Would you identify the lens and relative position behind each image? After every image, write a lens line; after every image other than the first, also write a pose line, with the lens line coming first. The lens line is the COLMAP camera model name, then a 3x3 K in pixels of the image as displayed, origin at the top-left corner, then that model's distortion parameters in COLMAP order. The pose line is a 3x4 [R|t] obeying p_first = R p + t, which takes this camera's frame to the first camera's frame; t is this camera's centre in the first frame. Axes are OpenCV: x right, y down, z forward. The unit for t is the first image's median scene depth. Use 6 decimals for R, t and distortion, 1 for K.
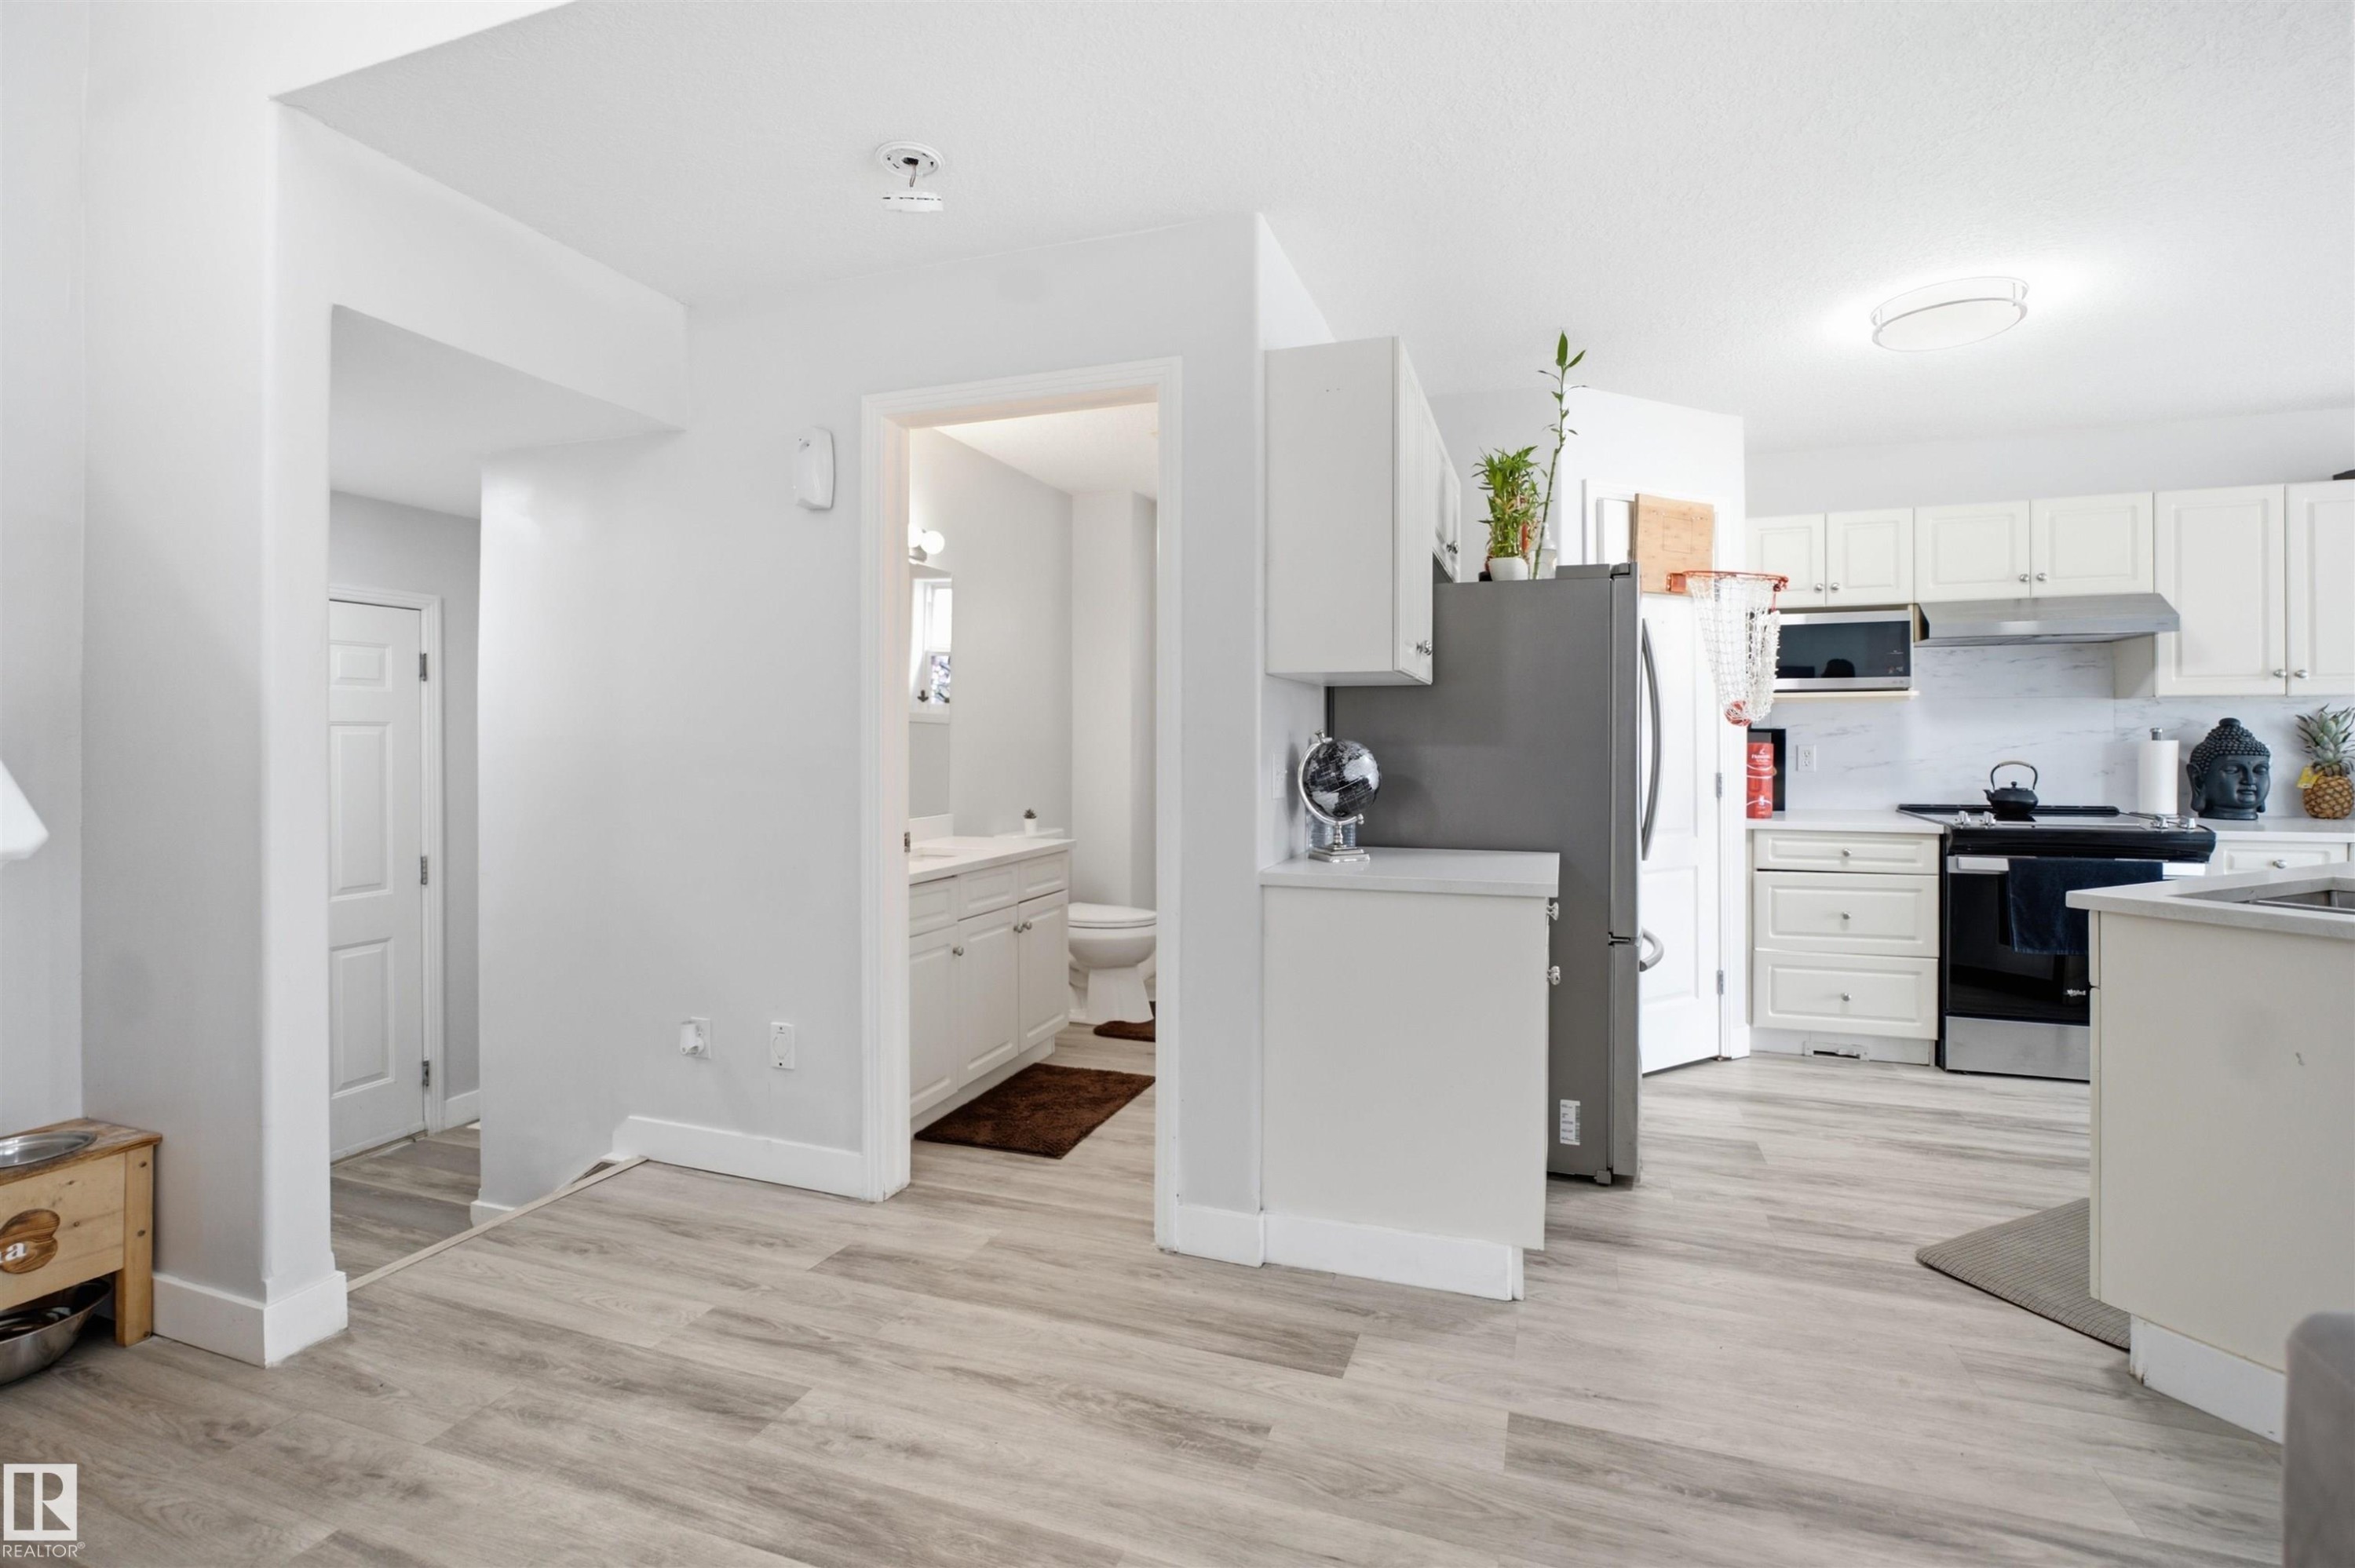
lens RADIAL K [[1087.0, 0, 1171.9], [0, 1087.0, 749.5], [0, 0, 1]] dist [0.000330, 0.000503]
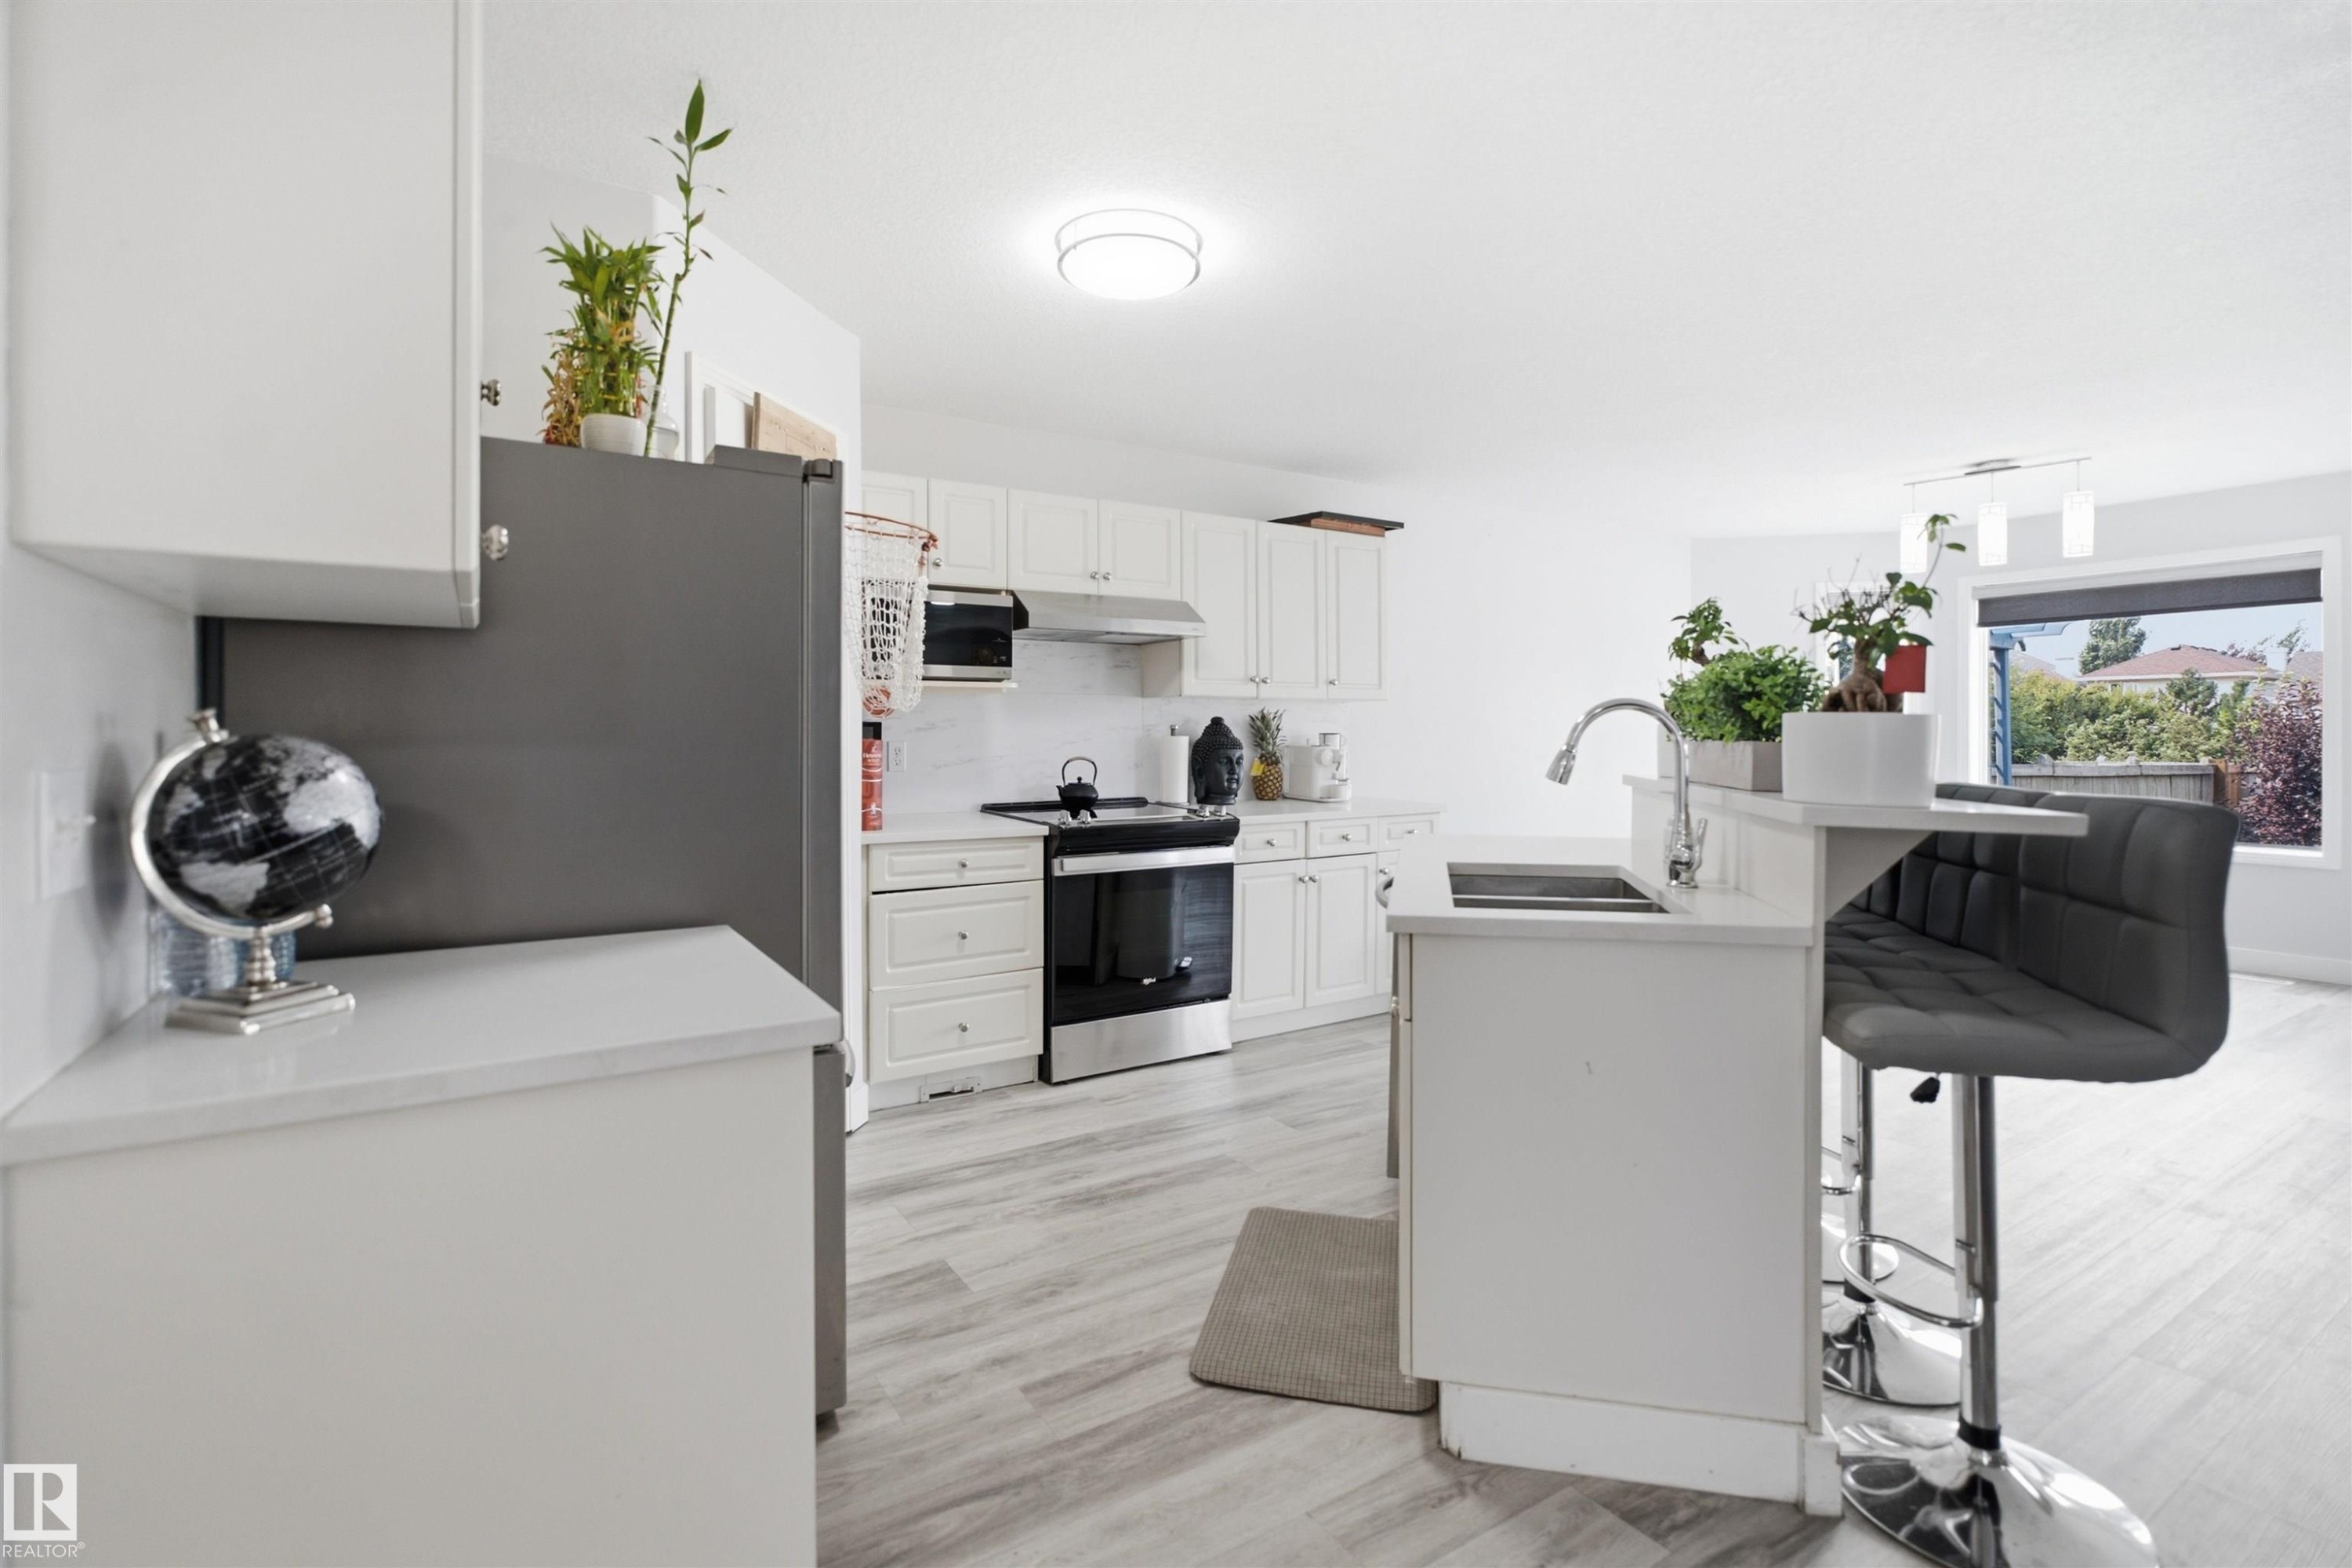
lens RADIAL K [[1085.8, 0, 1170.4], [0, 1085.8, 749.6], [0, 0, 1]] dist [0.000330, 0.000503]
pose [[0.605876, -0.009477, 0.795503, 0.027615], [0.005538, 0.999955, 0.007694, -0.004010], [-0.795540, -0.000256, 0.605901, 0.398938]]
